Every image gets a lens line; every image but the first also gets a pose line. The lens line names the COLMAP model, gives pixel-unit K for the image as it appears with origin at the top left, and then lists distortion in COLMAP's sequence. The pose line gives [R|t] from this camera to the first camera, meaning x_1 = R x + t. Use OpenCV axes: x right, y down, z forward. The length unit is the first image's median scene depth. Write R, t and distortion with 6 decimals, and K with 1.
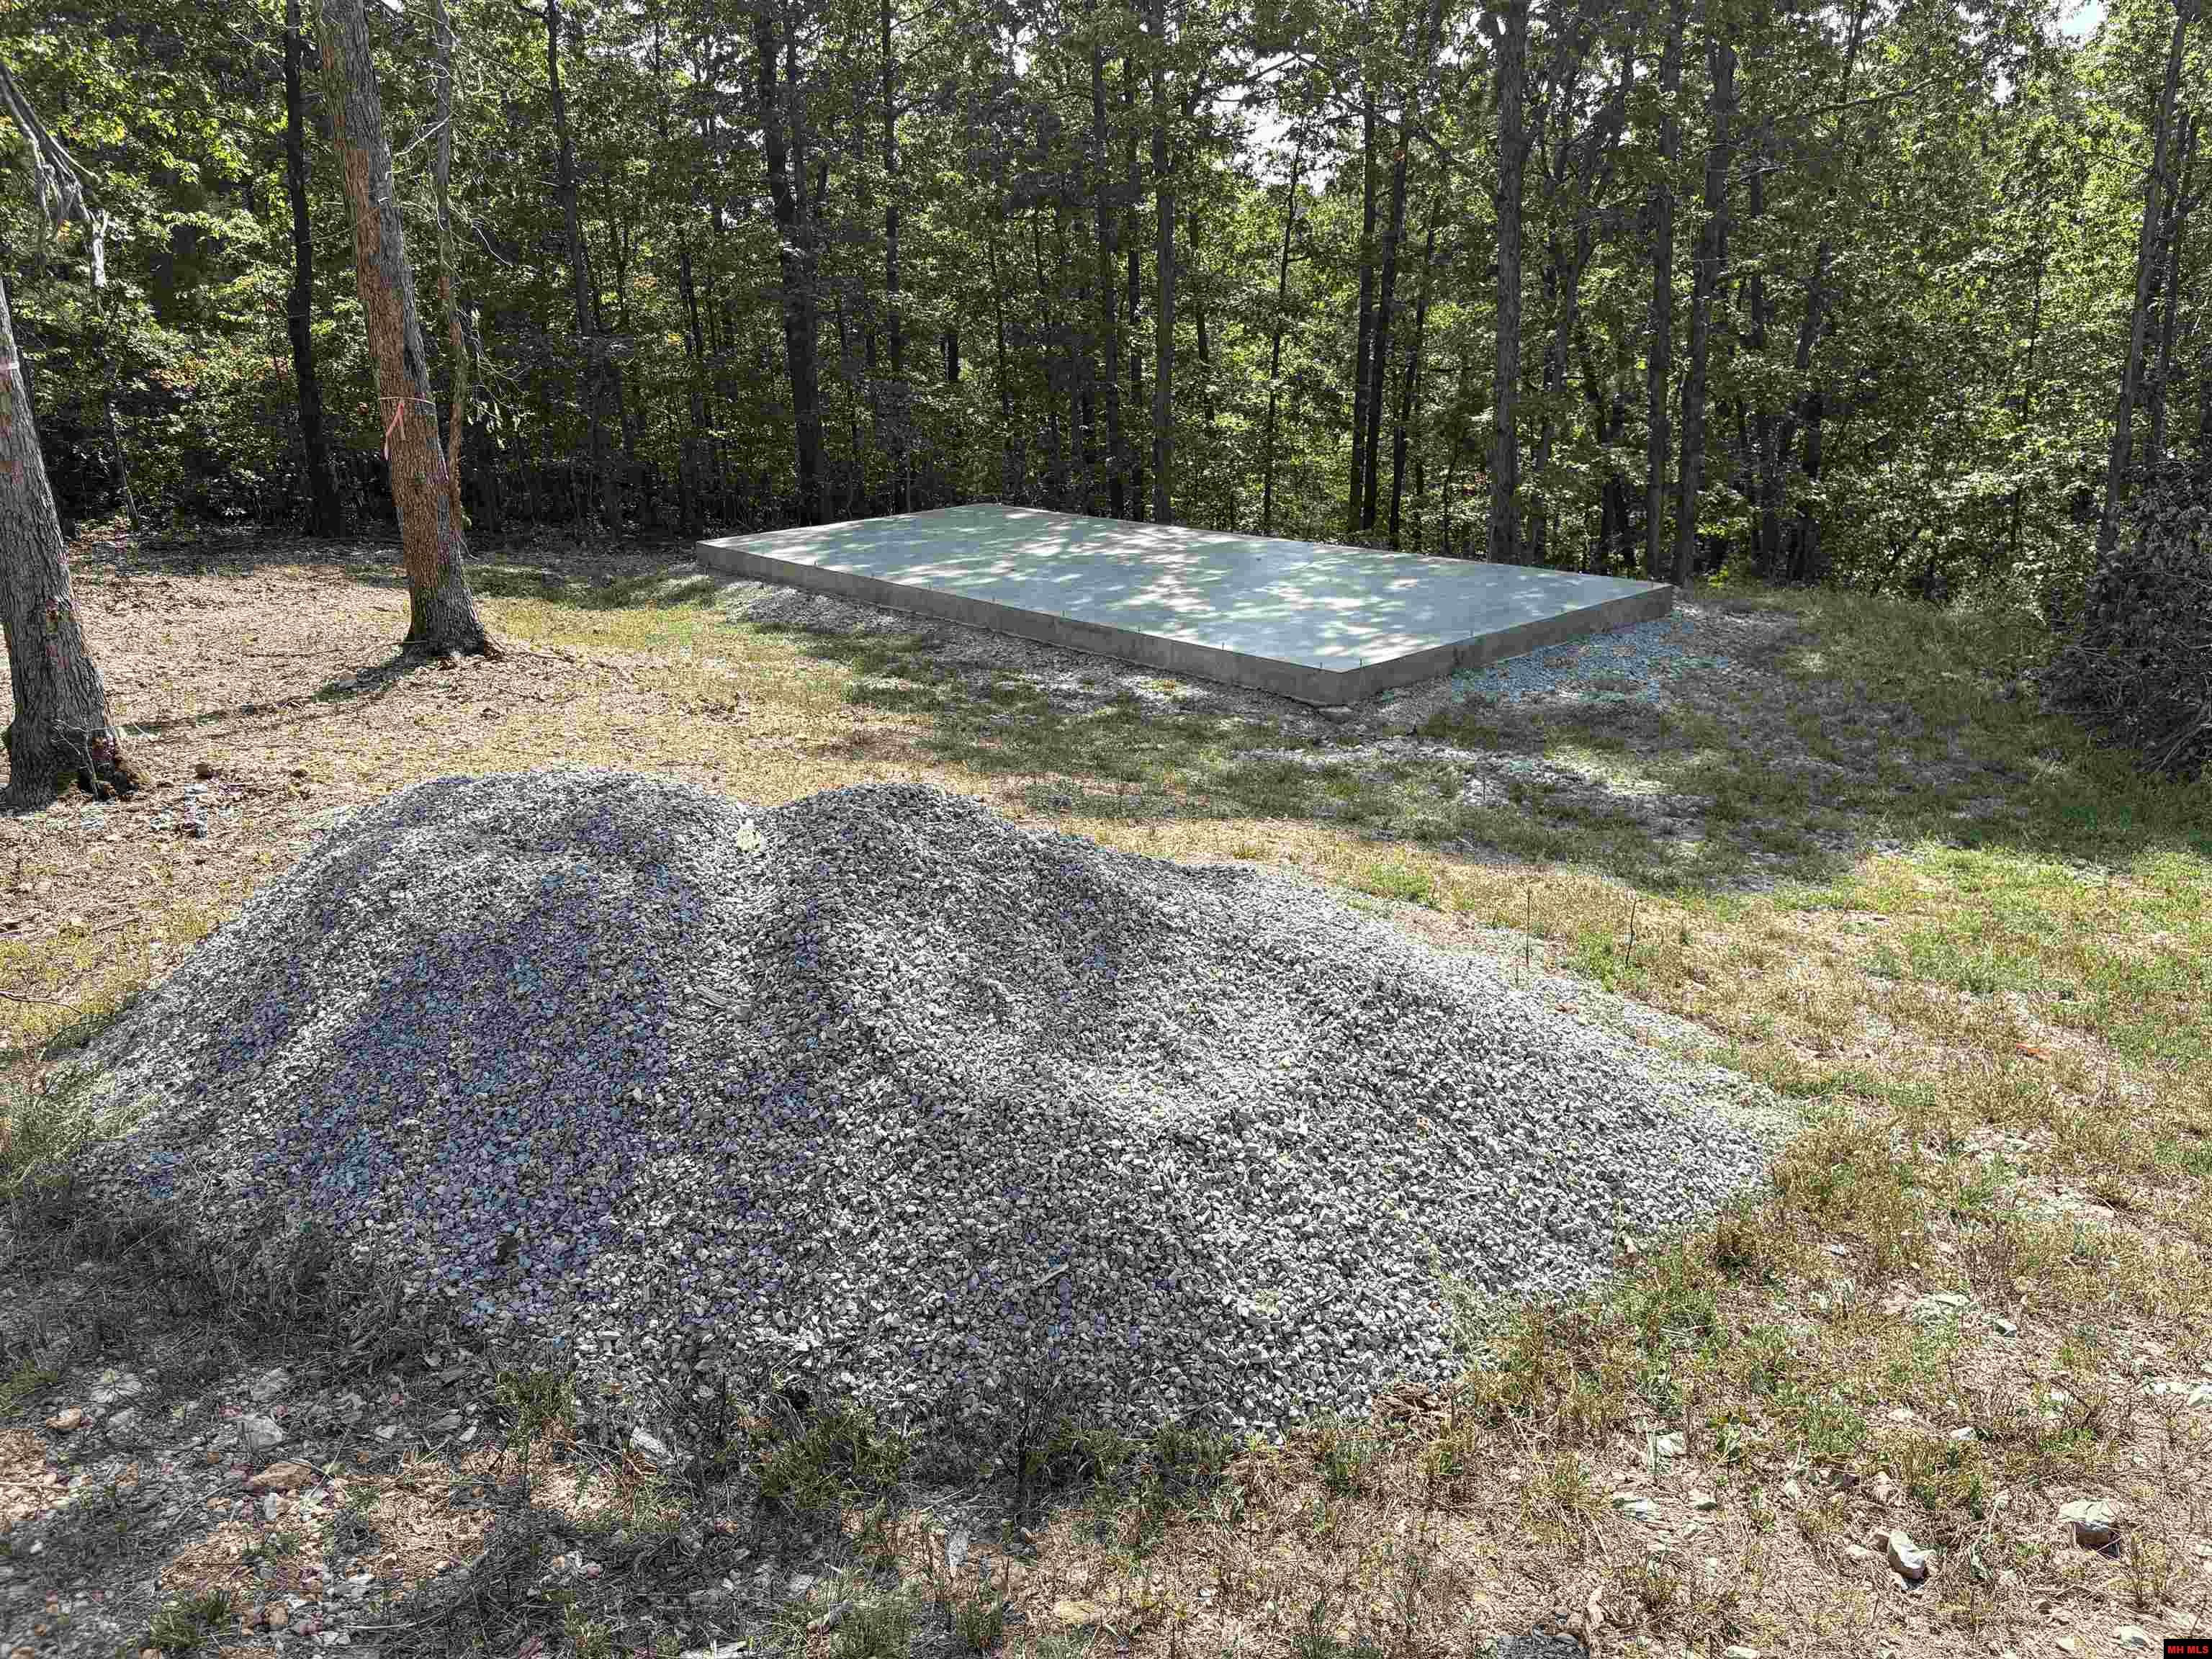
lens RADIAL K [[1624.7, 0, 1105.5], [0, 1624.7, 843.8], [0, 0, 1]] dist [0.017406, -0.024937]
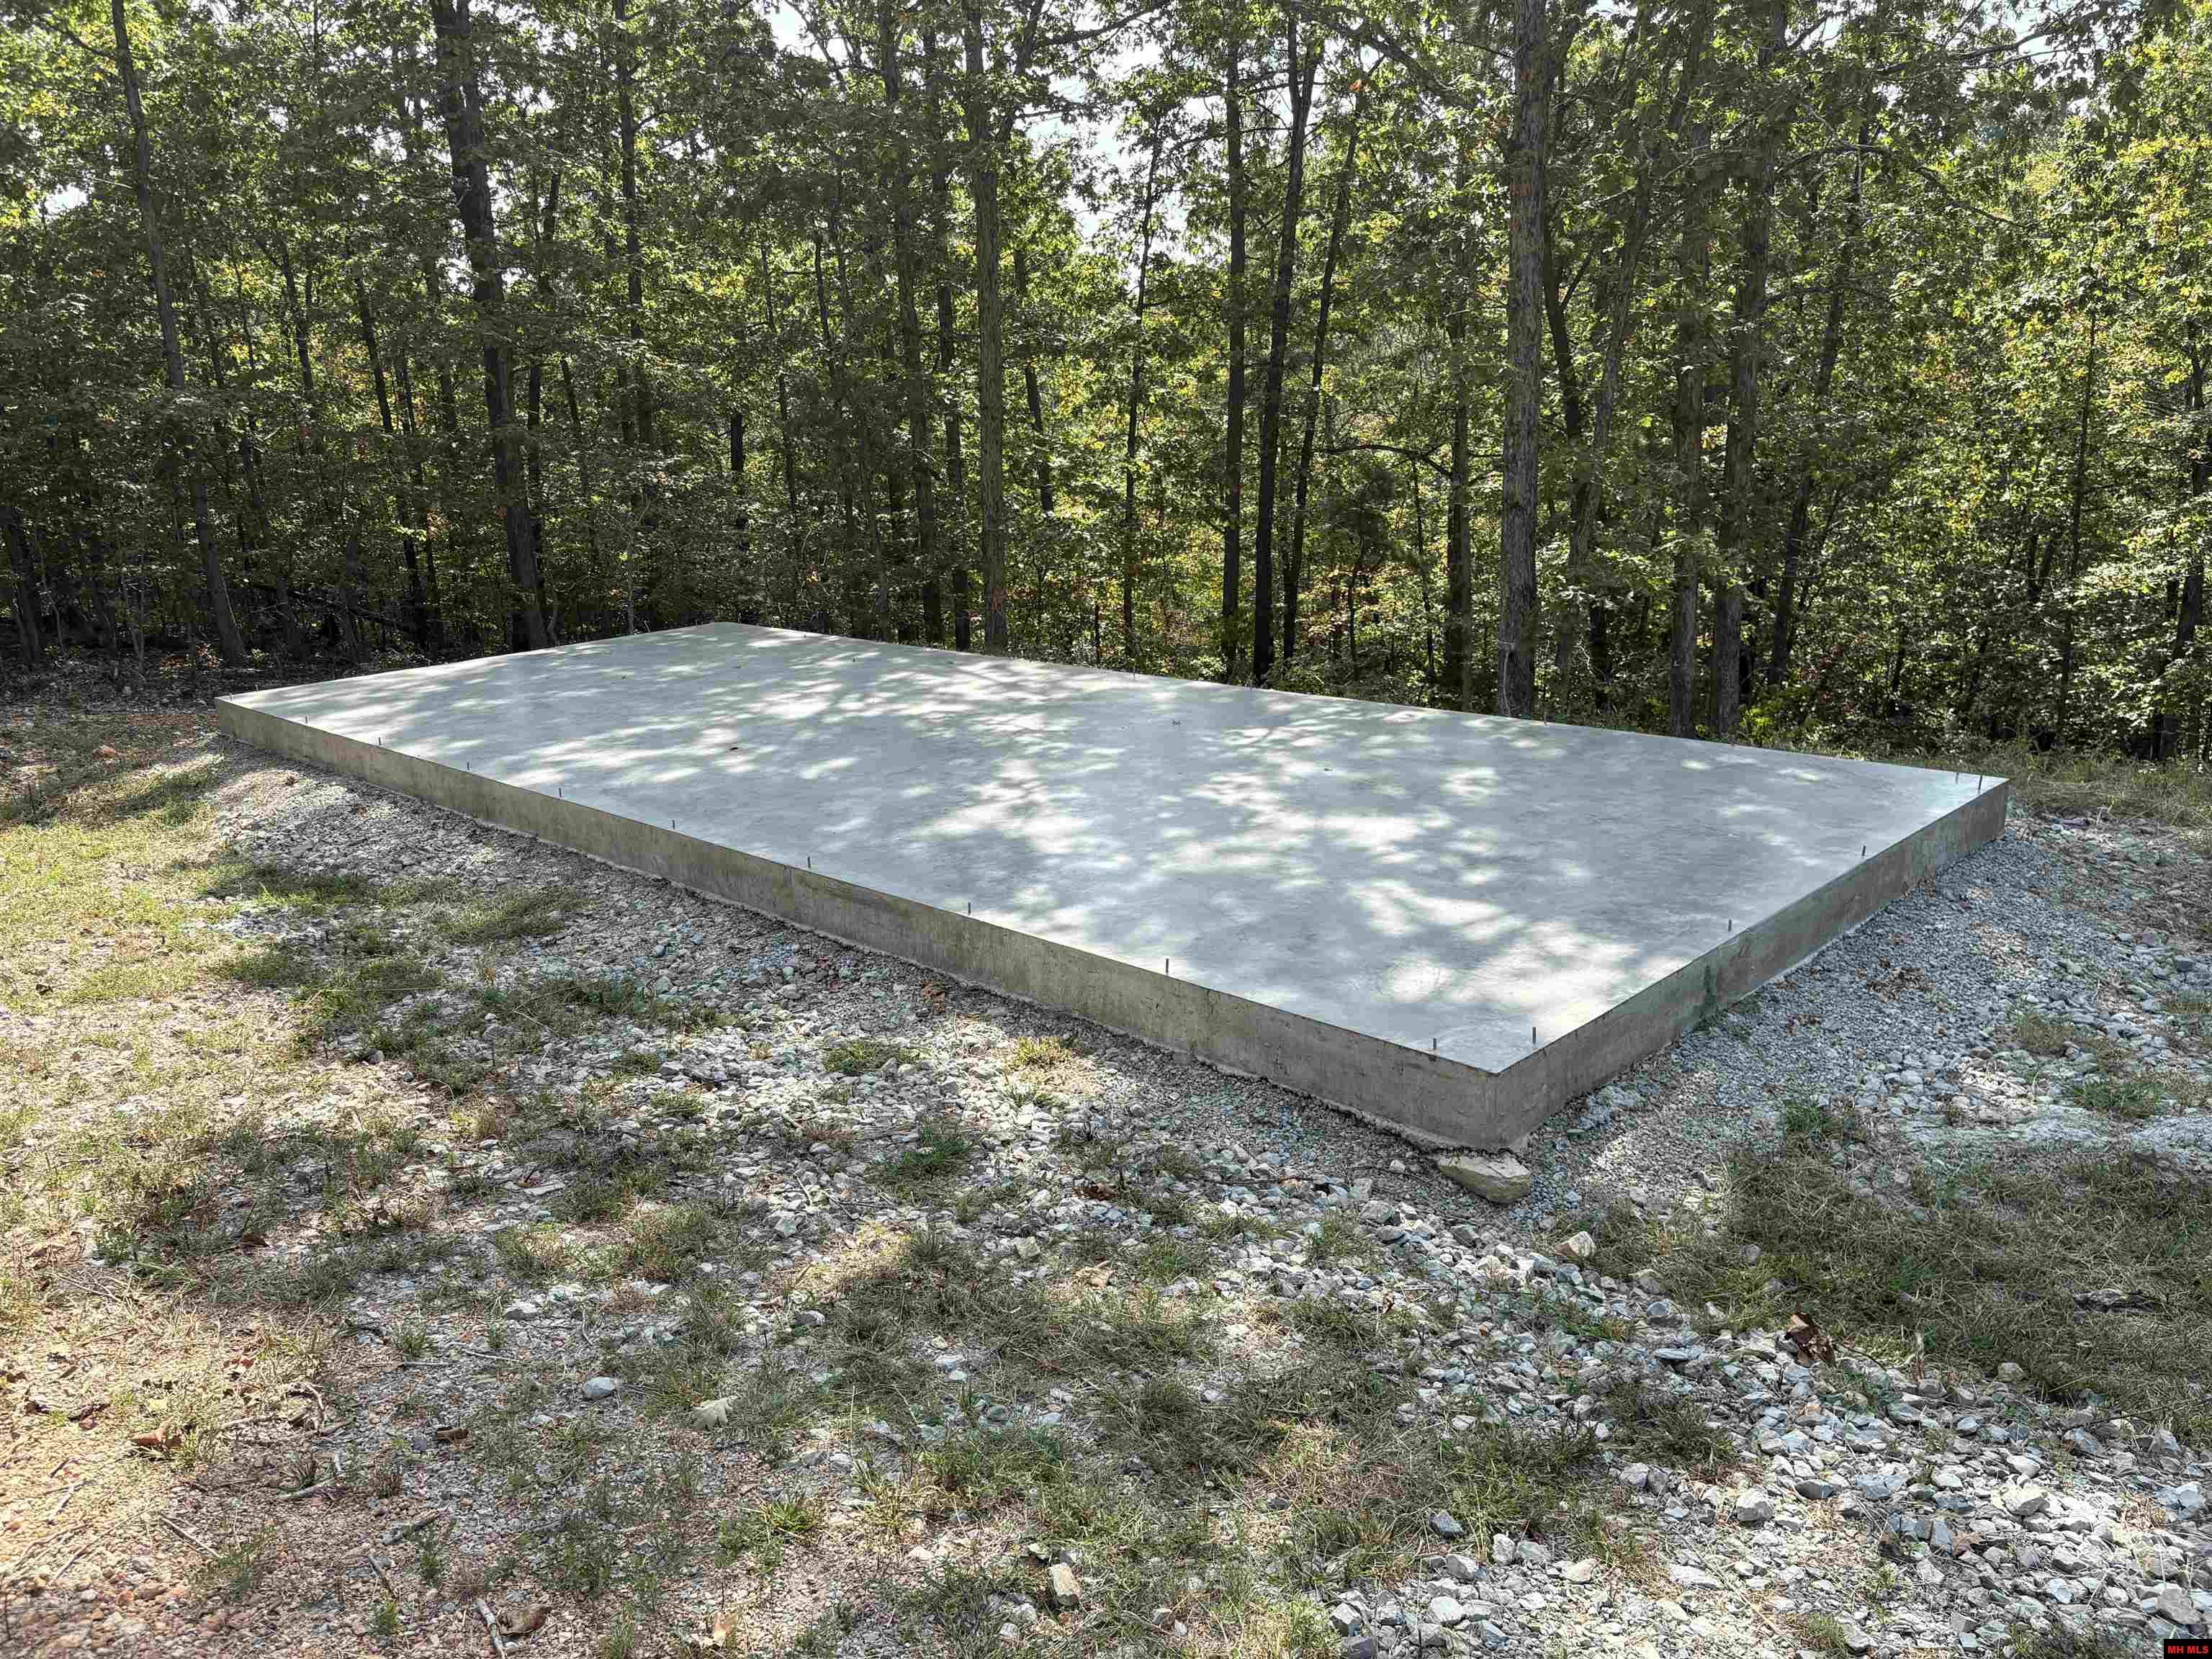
lens RADIAL K [[1624.7, 0, 1097.7], [0, 1624.7, 843.7], [0, 0, 1]] dist [0.017406, -0.024937]
pose [[0.994731, -0.027300, 0.098816, 0.010158], [0.033435, 0.997580, -0.060969, -0.096383], [-0.096912, 0.063952, 0.993236, 0.430166]]
